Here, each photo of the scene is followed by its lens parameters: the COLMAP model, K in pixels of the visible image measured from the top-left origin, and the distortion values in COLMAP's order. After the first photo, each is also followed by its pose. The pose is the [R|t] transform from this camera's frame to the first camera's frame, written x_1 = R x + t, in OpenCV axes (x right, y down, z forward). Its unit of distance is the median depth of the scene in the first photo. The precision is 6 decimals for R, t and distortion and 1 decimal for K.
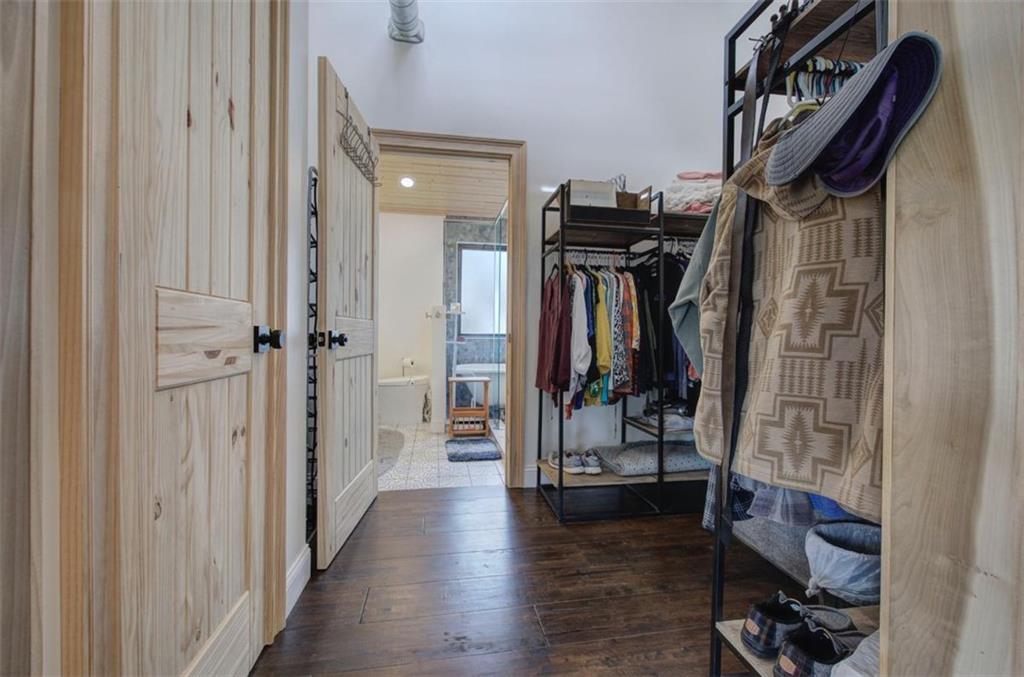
lens RADIAL K [[433.5, 0, 514.0], [0, 433.5, 338.7], [0, 0, 1]] dist [-0.006301, 0.000753]
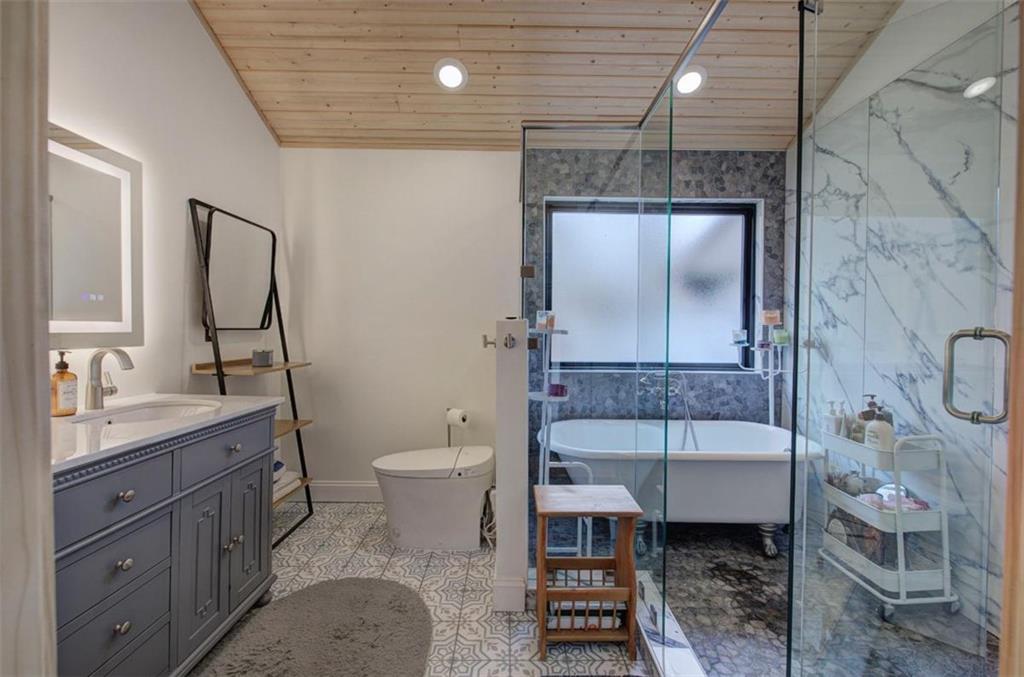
lens RADIAL K [[433.5, 0, 513.1], [0, 433.5, 337.0], [0, 0, 1]] dist [-0.006301, 0.000753]
pose [[0.986089, 0.000412, -0.166219, -0.081706], [0.000995, 0.999964, 0.008384, -0.052167], [0.166217, -0.008433, 0.986053, 0.465767]]
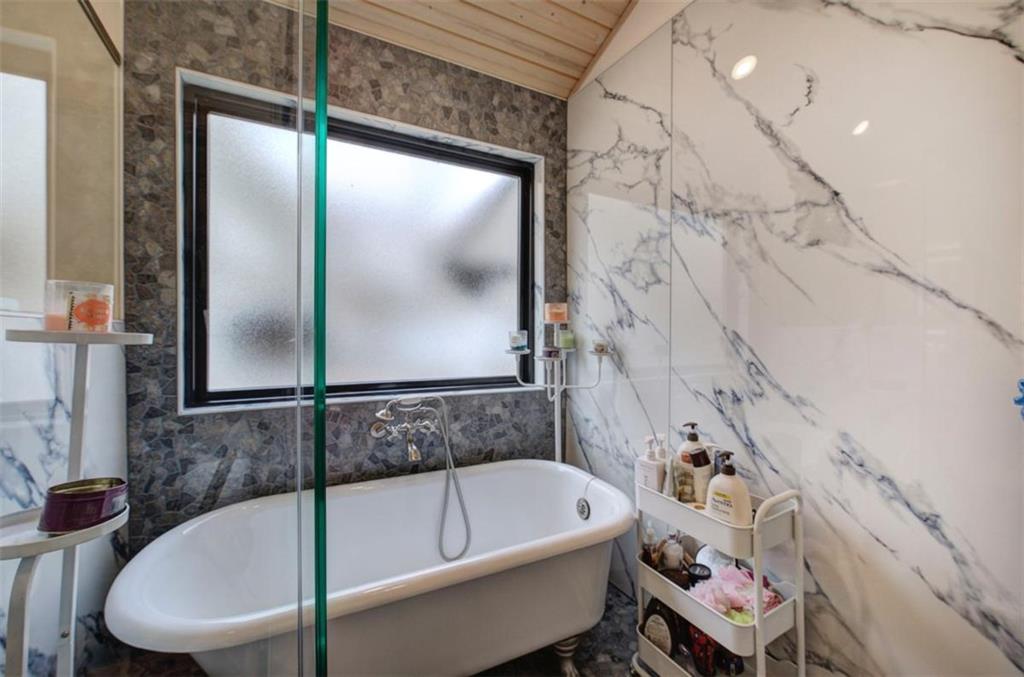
lens RADIAL K [[433.5, 0, 509.7], [0, 433.5, 335.3], [0, 0, 1]] dist [-0.006301, 0.000753]
pose [[0.947619, -0.008533, 0.319289, -0.019894], [0.007724, 0.999963, 0.003799, -0.053747], [-0.319310, -0.001133, 0.947650, 0.693516]]
